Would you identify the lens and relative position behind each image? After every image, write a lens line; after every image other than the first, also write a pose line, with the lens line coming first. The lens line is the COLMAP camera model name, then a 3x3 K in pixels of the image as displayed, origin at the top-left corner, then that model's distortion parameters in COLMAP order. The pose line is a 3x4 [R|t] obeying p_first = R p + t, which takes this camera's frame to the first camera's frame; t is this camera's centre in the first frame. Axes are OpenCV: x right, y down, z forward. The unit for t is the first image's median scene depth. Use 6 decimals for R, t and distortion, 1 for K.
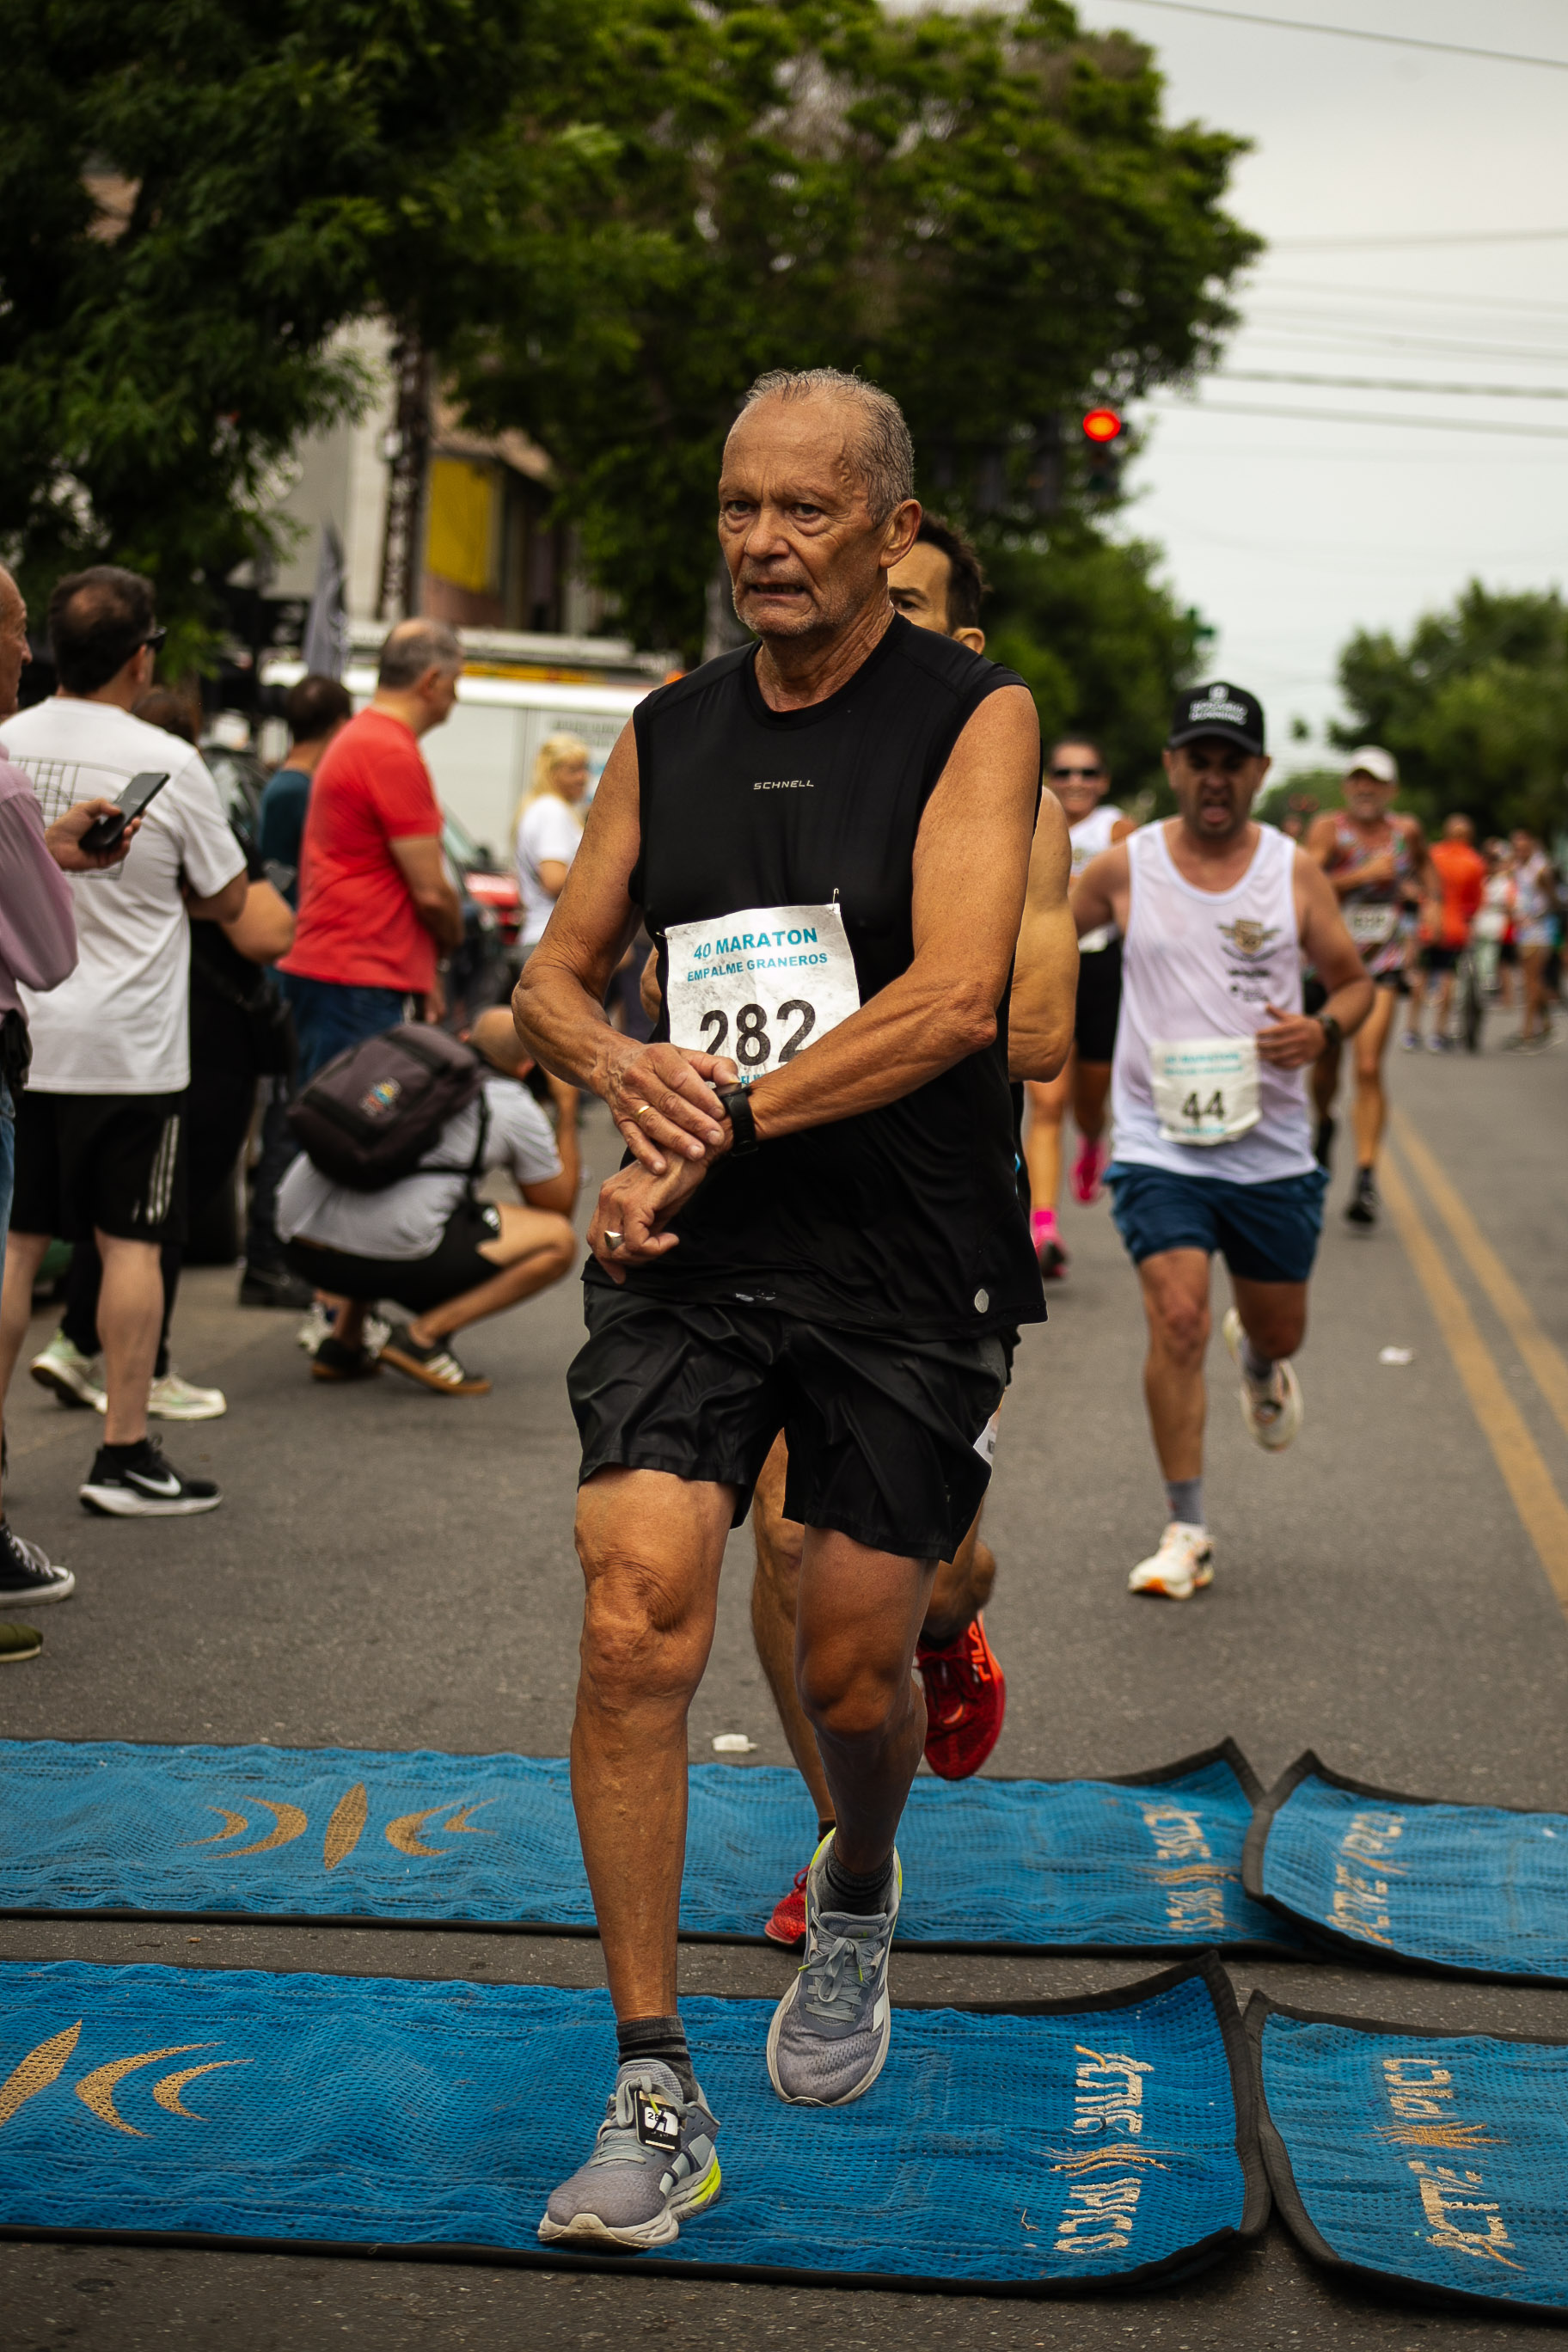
lens RADIAL K [[5382.0, 0, 784.0], [0, 5382.0, 1176.0], [0, 0, 1]] dist [-0.029720, -0.284567]
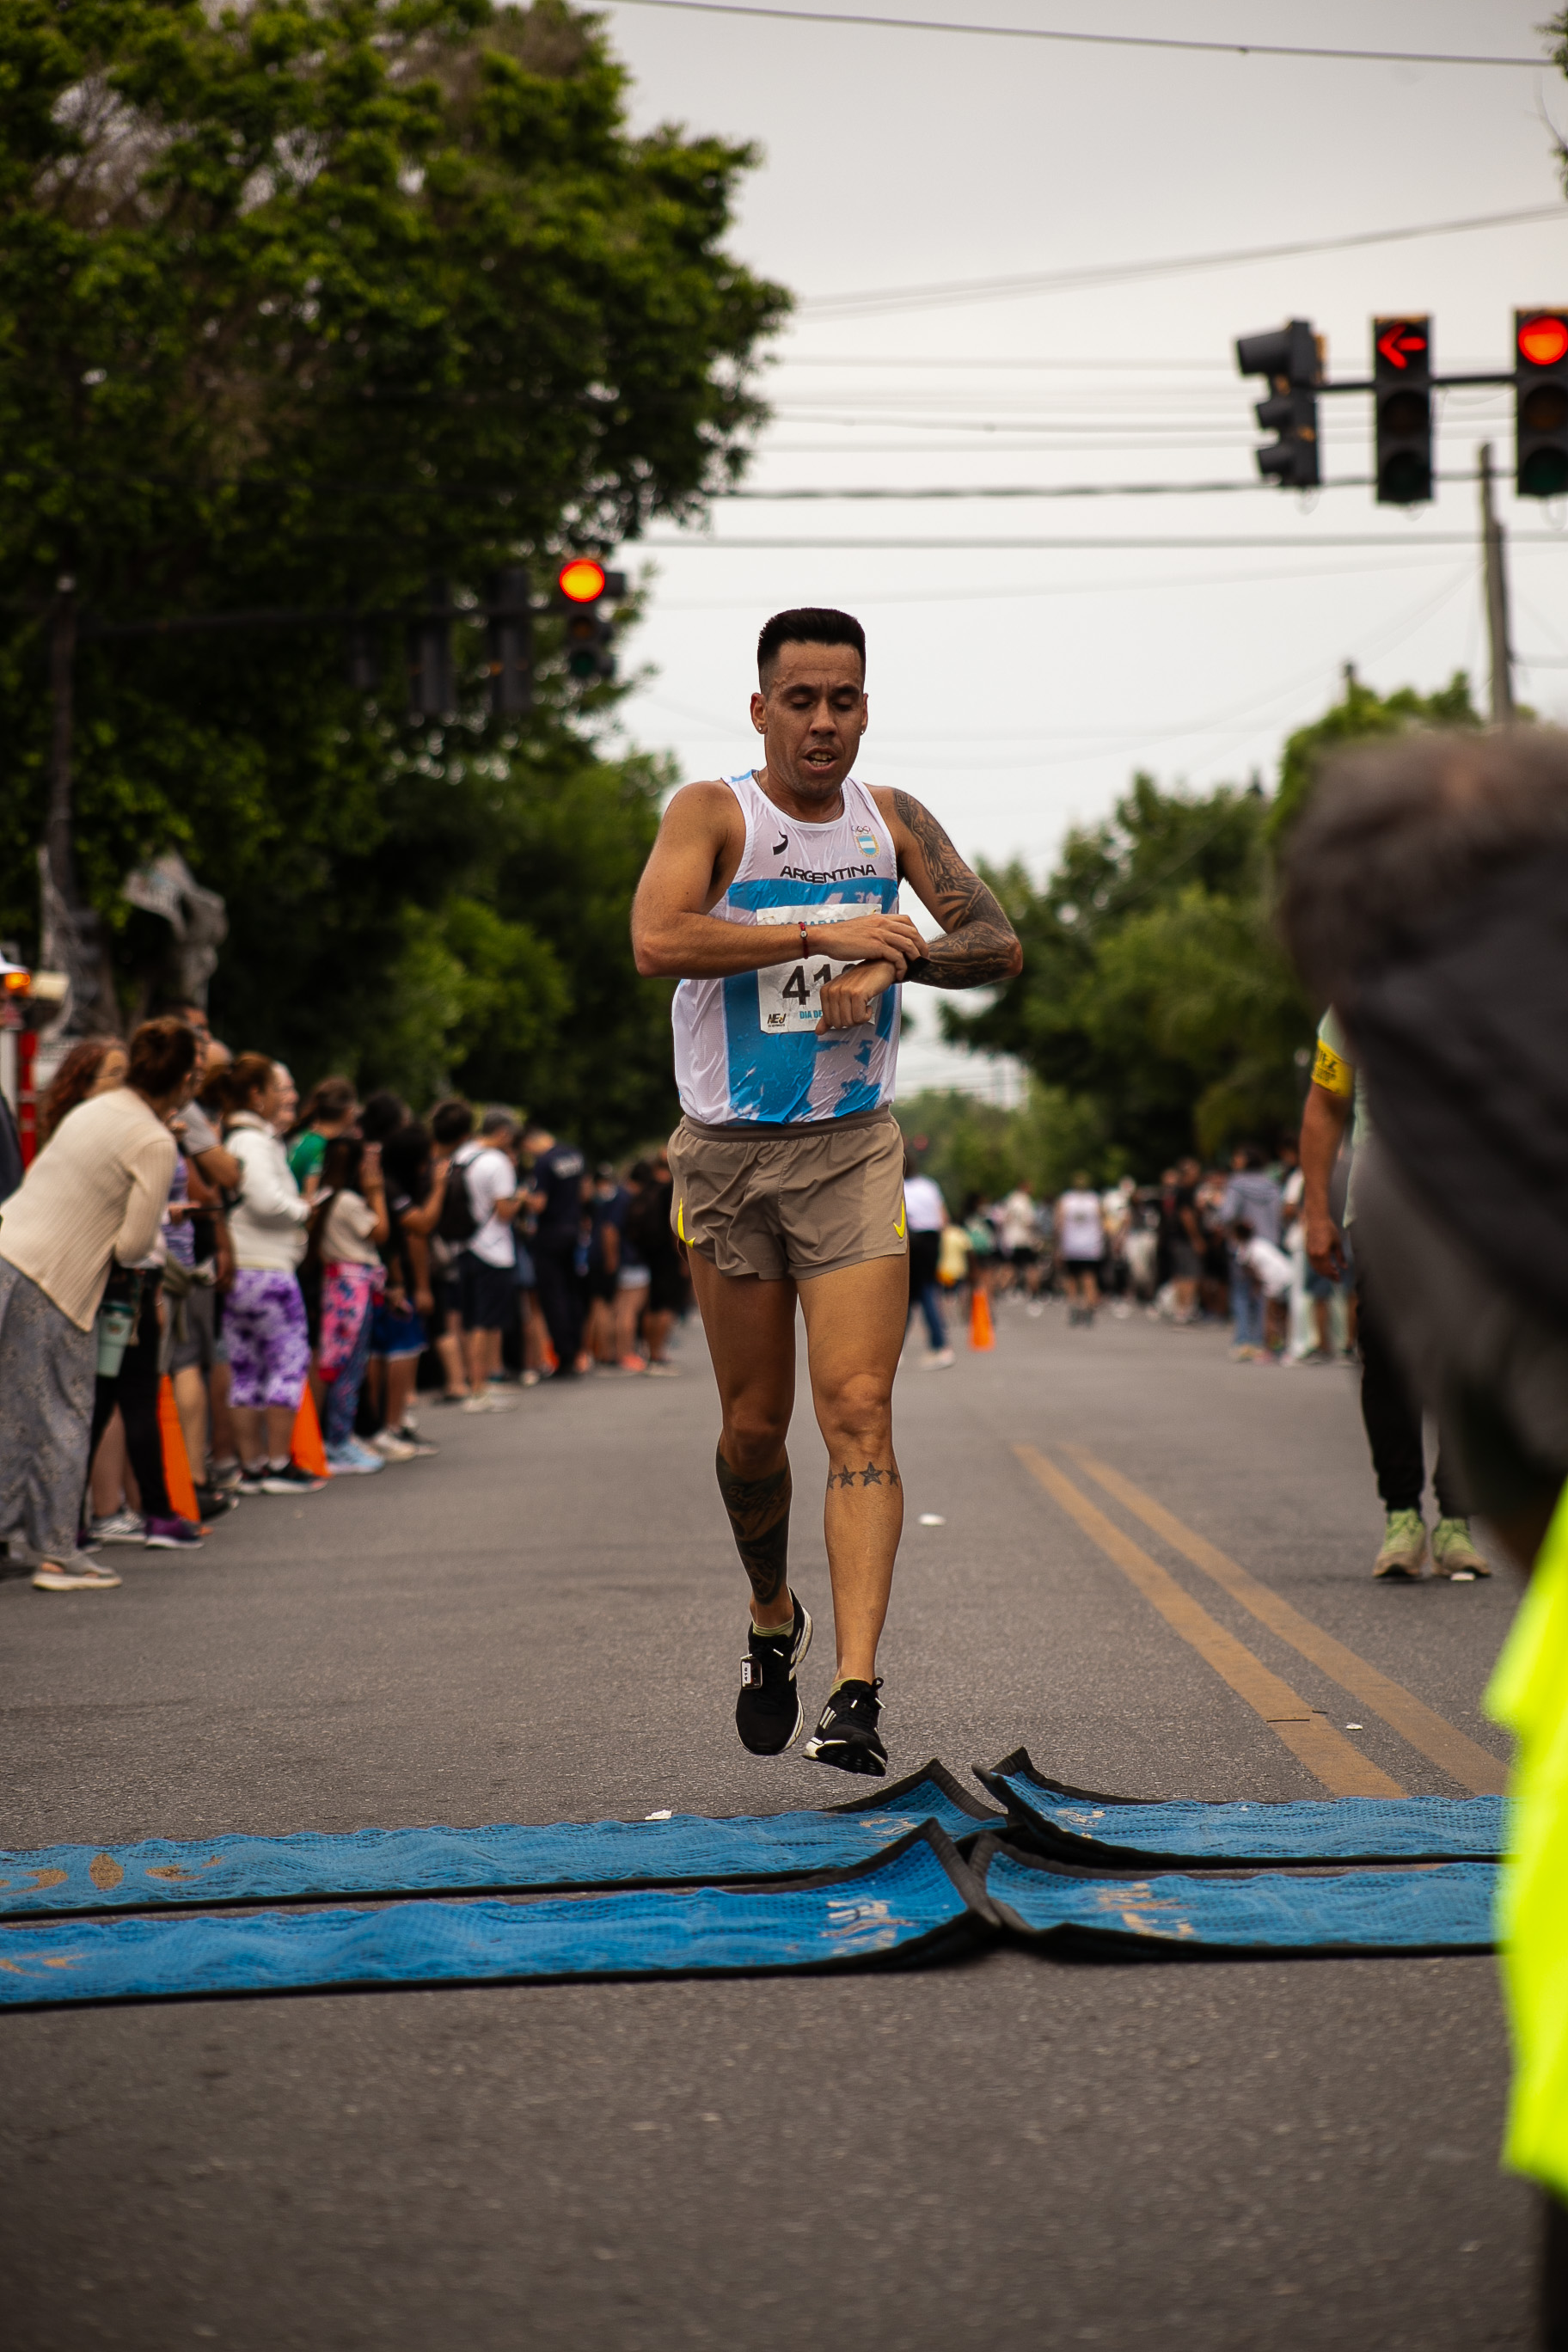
lens RADIAL K [[8401.7, 0, 784.0], [0, 8401.7, 1176.0], [0, 0, 1]] dist [0.886888, -2.837910]
pose [[0.993712, -0.077525, 0.080787, -0.067603], [0.083108, 0.994205, -0.068193, 0.100750], [-0.075033, 0.074479, 0.994396, -0.617279]]
